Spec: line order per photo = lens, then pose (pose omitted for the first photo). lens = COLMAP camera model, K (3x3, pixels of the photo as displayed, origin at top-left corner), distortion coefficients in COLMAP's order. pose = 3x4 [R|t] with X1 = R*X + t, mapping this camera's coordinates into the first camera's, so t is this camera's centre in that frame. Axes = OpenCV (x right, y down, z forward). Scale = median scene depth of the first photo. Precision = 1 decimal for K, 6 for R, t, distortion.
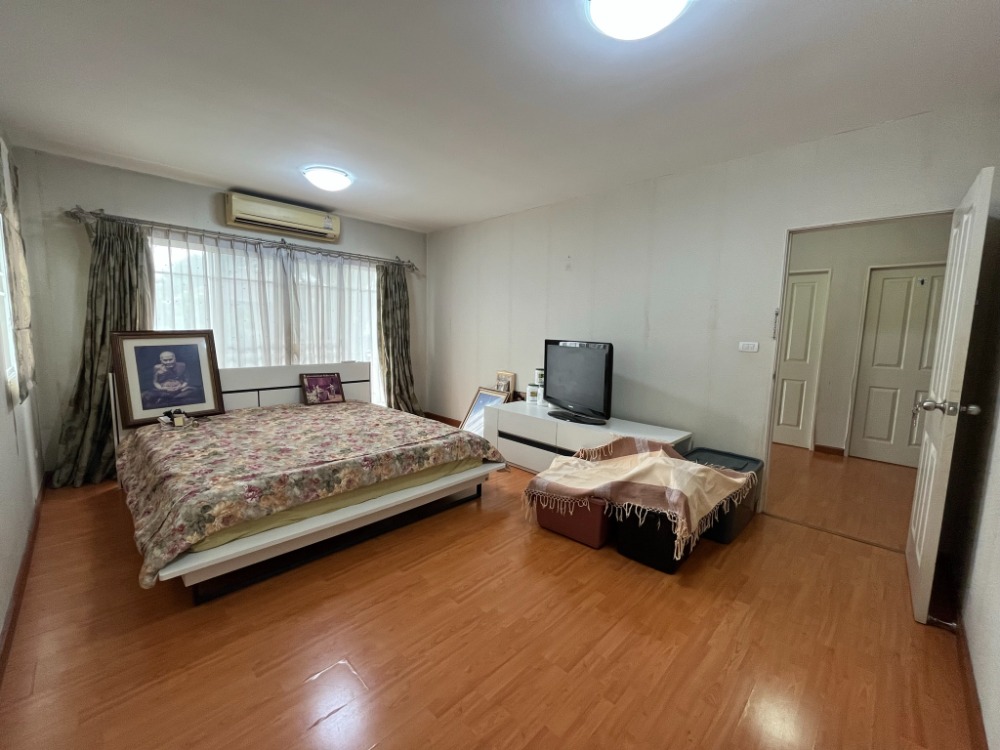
lens RADIAL K [[404.8, 0, 500.0], [0, 404.8, 375.0], [0, 0, 1]] dist [0.000675, 0.000185]
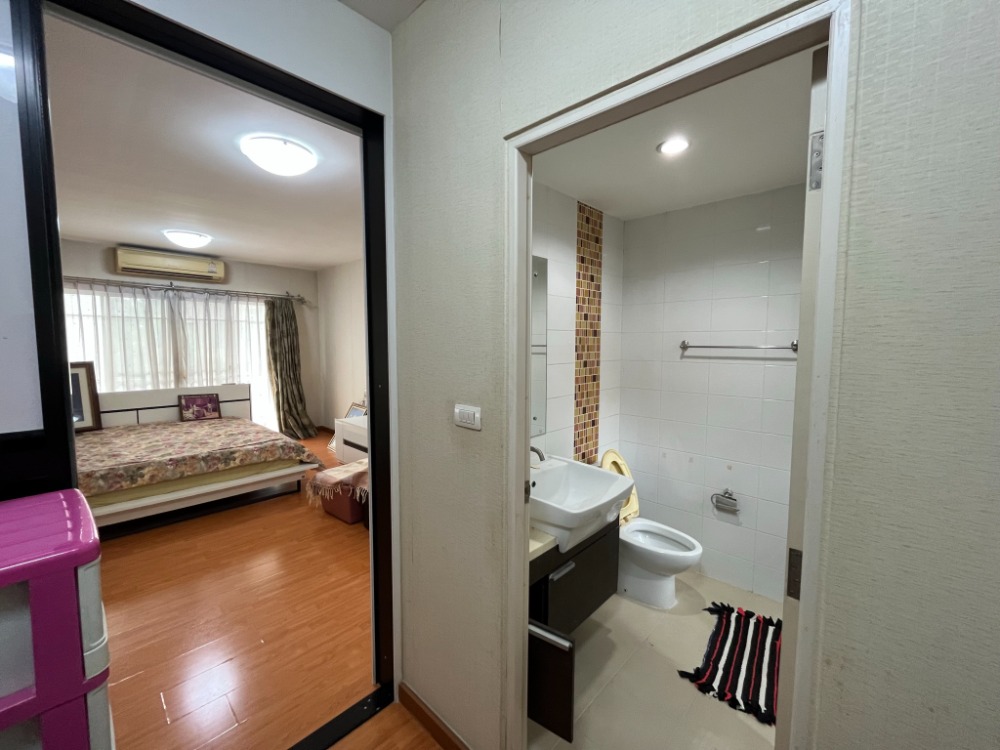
lens RADIAL K [[404.8, 0, 500.0], [0, 404.8, 375.0], [0, 0, 1]] dist [0.000675, 0.000185]
pose [[0.999625, -0.019297, 0.019451, 0.424745], [0.019998, 0.999134, -0.036499, -0.000020], [-0.018729, 0.036874, 0.999144, -0.209721]]
